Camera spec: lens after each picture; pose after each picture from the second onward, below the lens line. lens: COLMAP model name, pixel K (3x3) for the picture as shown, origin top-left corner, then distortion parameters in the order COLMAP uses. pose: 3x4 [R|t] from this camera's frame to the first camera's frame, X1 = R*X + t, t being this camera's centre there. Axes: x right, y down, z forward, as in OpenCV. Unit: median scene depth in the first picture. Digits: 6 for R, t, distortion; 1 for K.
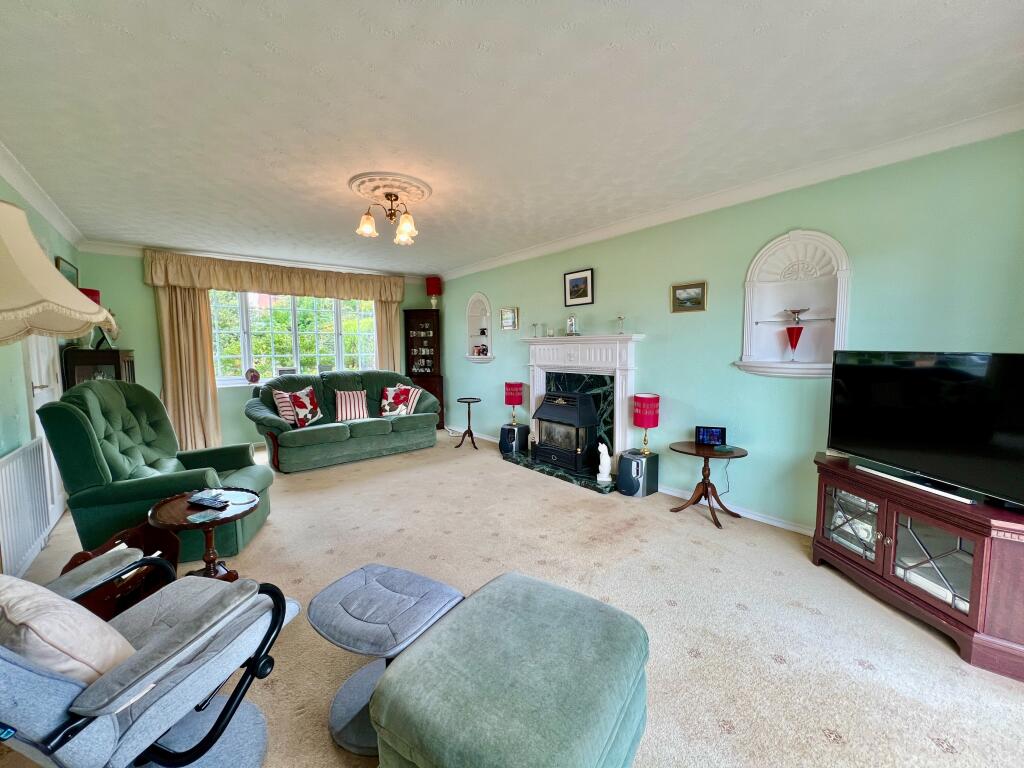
lens RADIAL K [[409.4, 0, 509.4], [0, 409.4, 381.5], [0, 0, 1]] dist [-0.000510, 0.000041]
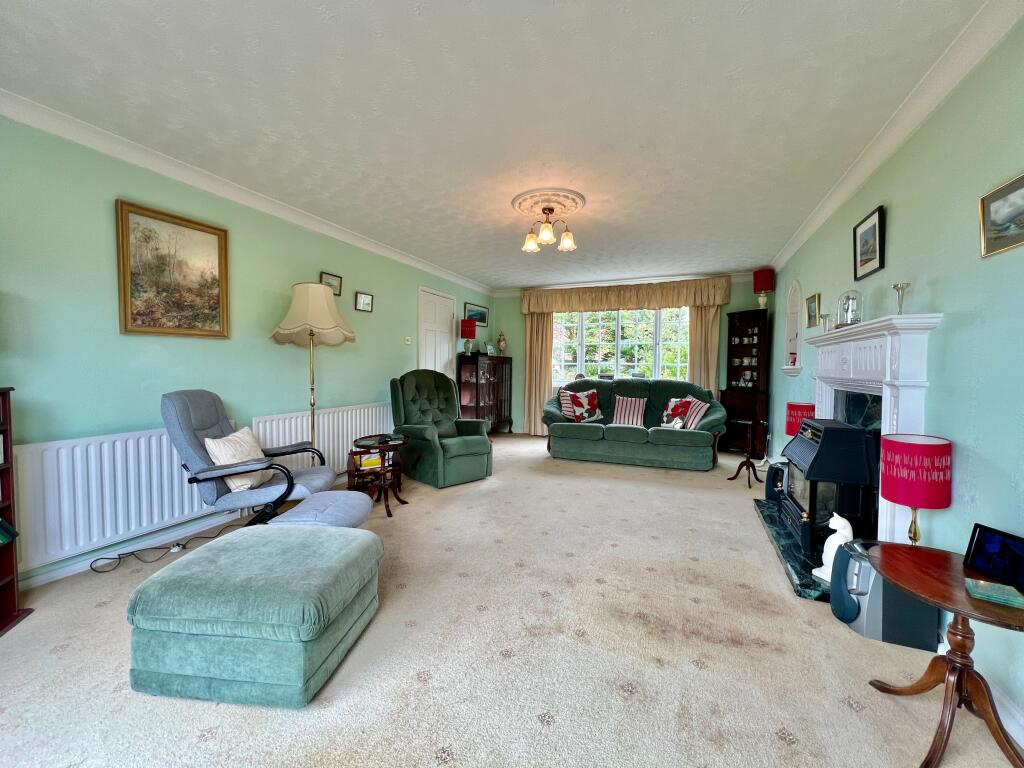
lens RADIAL K [[409.4, 0, 510.2], [0, 409.4, 382.5], [0, 0, 1]] dist [-0.000510, 0.000041]
pose [[0.478635, 0.048588, -0.876668, 0.381664], [-0.085027, 0.996340, 0.008798, 0.002600], [0.873887, 0.070329, 0.481015, 0.249394]]
